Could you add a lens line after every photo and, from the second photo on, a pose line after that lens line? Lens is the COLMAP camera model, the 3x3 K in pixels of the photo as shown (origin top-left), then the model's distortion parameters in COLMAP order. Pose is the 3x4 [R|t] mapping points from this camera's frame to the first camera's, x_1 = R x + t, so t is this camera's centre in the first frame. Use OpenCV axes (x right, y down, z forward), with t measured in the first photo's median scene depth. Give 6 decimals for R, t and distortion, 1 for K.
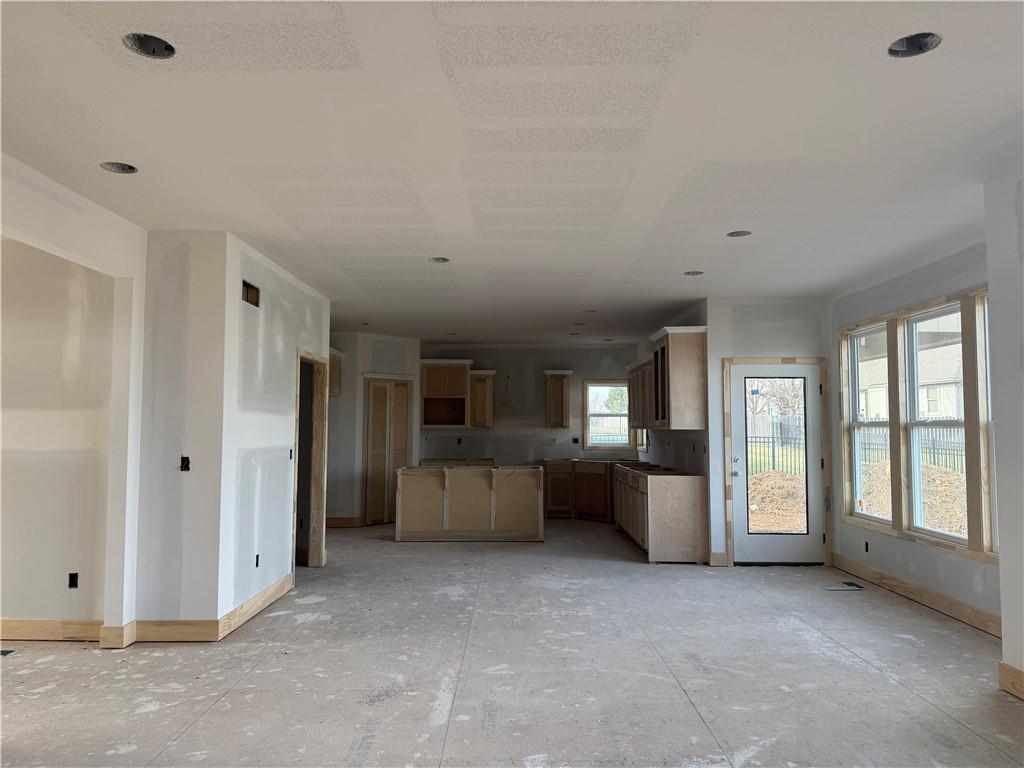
lens RADIAL K [[726.4, 0, 512.0], [0, 726.4, 384.0], [0, 0, 1]] dist [0.076001, -0.069017]
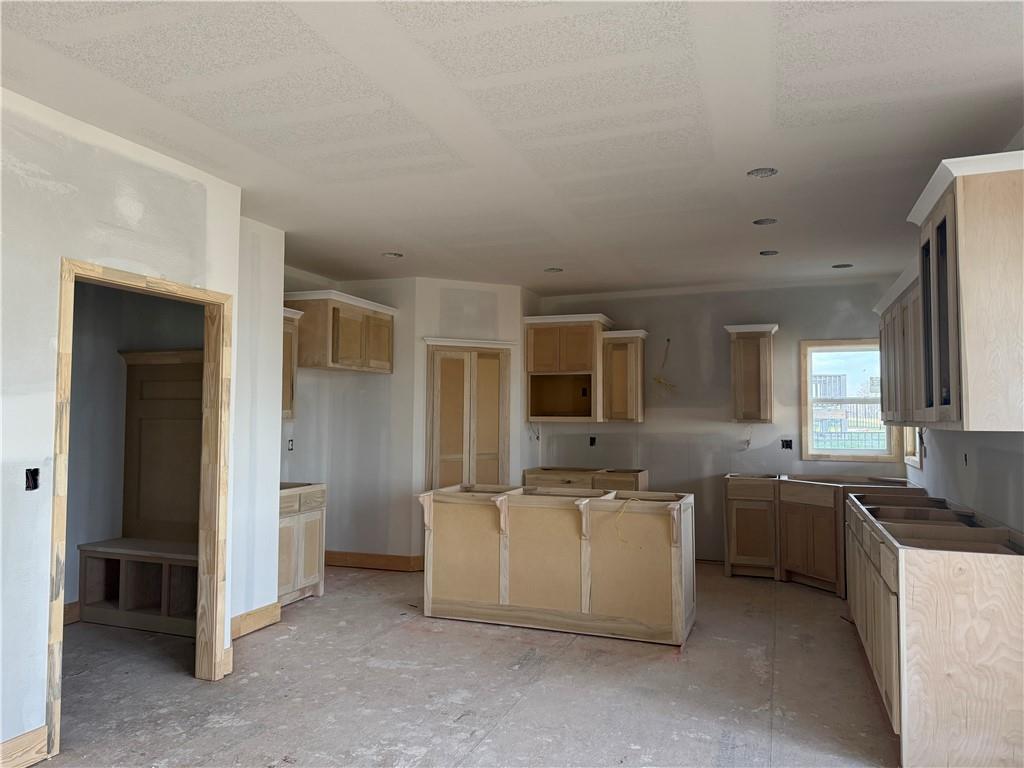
lens RADIAL K [[715.5, 0, 512.0], [0, 715.5, 384.0], [0, 0, 1]] dist [0.082944, -0.102455]
pose [[0.935939, -0.014403, -0.351869, 0.092064], [0.018654, 0.999788, 0.008695, 0.021174], [0.351669, -0.014702, 0.936009, 0.397663]]
